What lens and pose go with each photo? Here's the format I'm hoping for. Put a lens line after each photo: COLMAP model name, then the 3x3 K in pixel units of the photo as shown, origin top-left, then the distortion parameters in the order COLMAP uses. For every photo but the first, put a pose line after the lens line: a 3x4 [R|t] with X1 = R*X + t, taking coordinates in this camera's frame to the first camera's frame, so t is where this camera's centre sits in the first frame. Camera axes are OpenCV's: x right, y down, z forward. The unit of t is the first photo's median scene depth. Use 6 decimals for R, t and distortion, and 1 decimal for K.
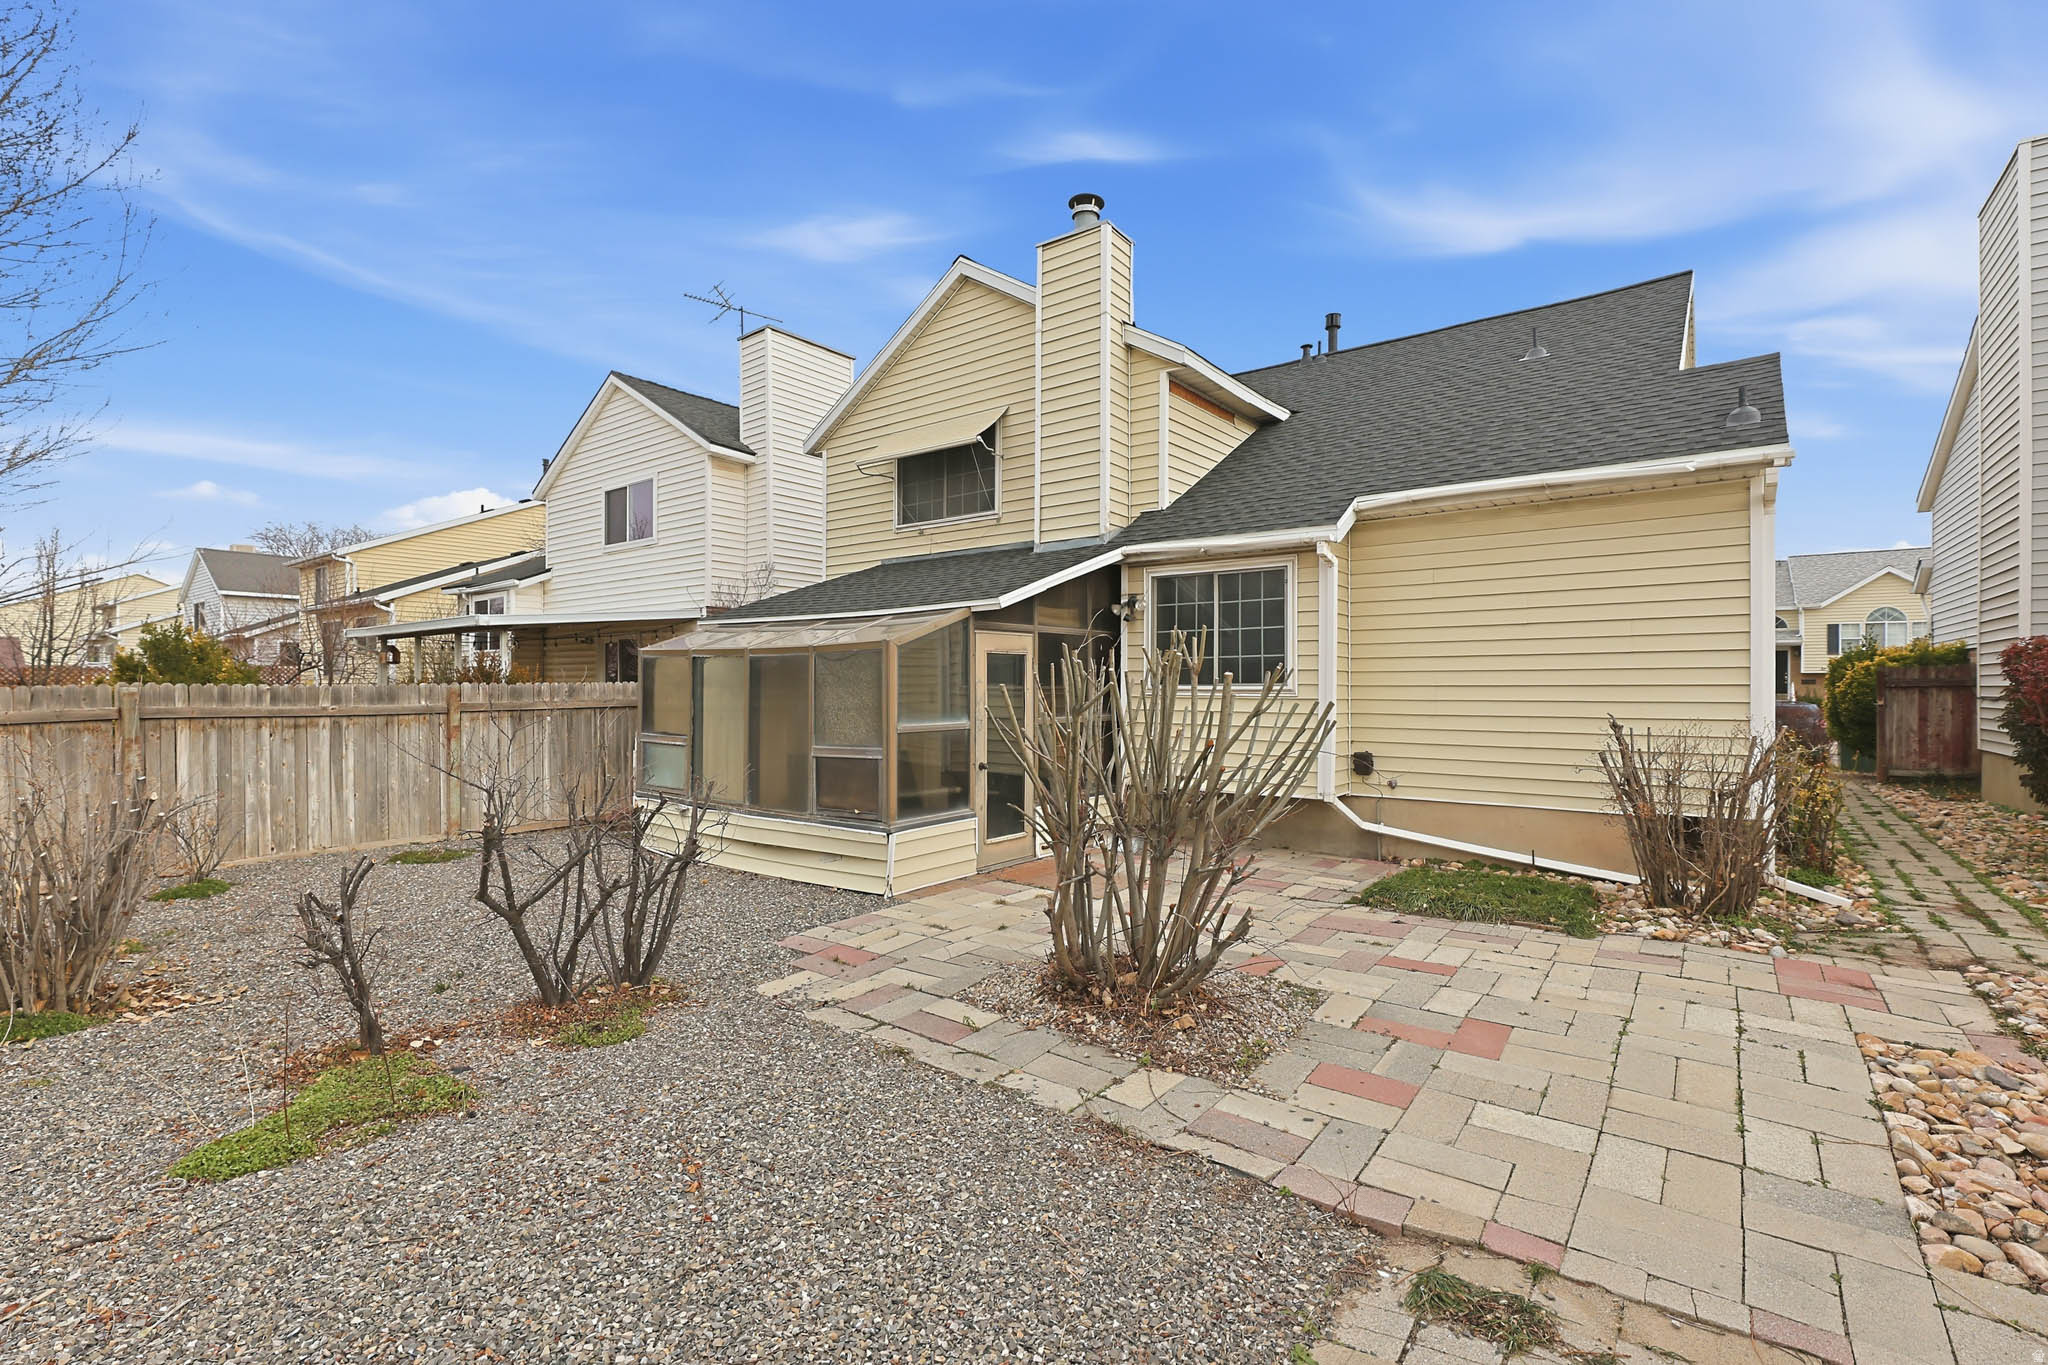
lens RADIAL K [[907.9, 0, 1026.8], [0, 907.9, 688.0], [0, 0, 1]] dist [0.000874, -0.000256]
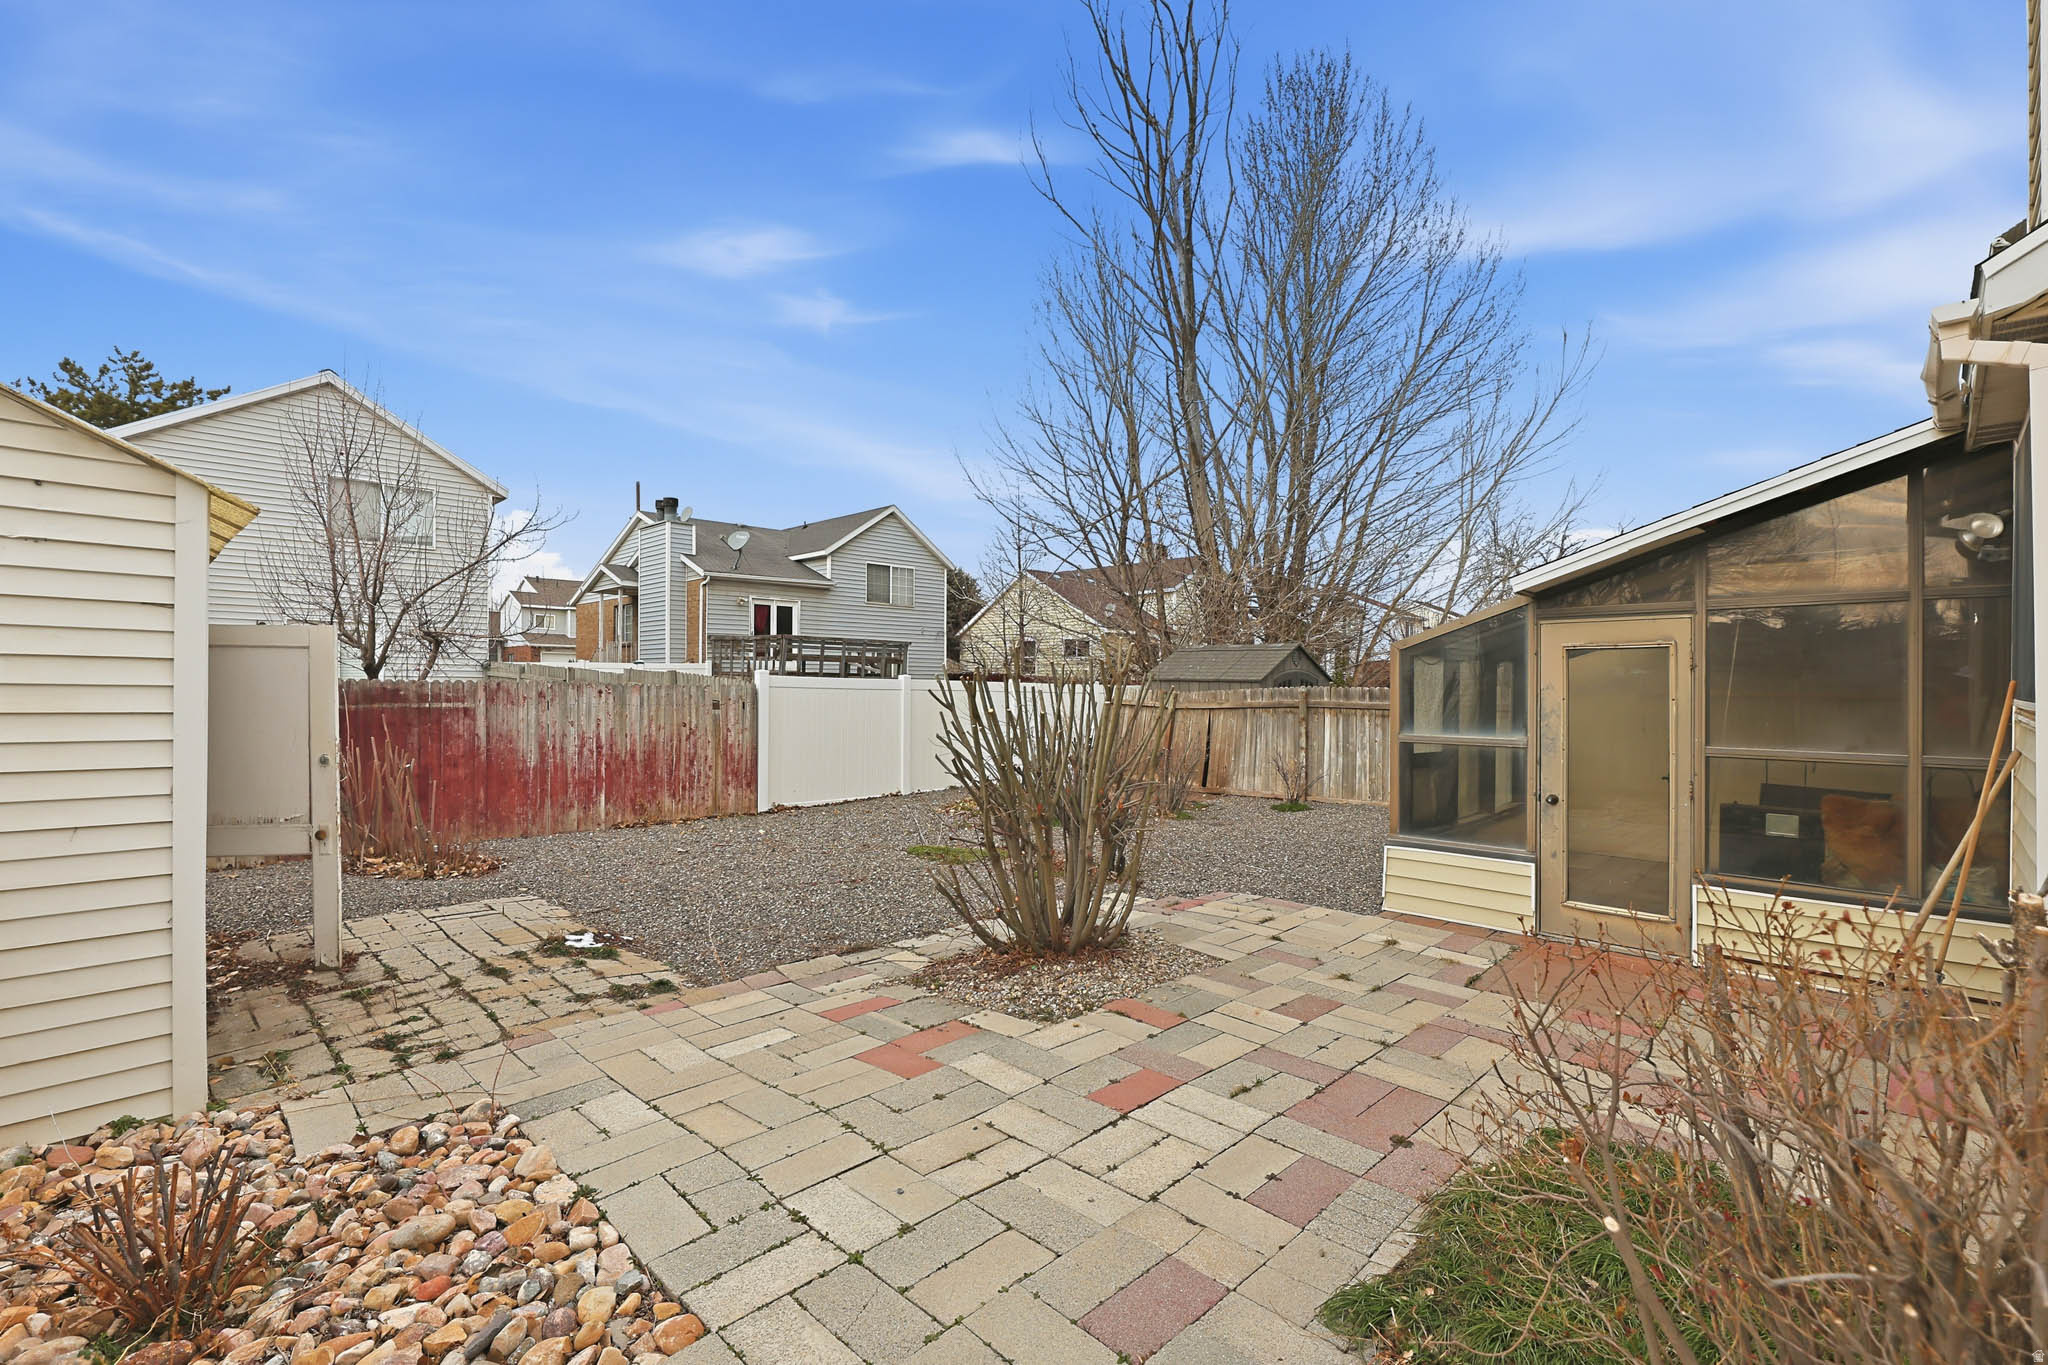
lens RADIAL K [[907.9, 0, 1026.8], [0, 907.9, 688.0], [0, 0, 1]] dist [0.000874, -0.000256]
pose [[-0.135984, 0.005077, -0.990698, 1.057955], [-0.008452, 0.999945, 0.006284, -0.010885], [0.990675, 0.009228, -0.135933, 0.934405]]
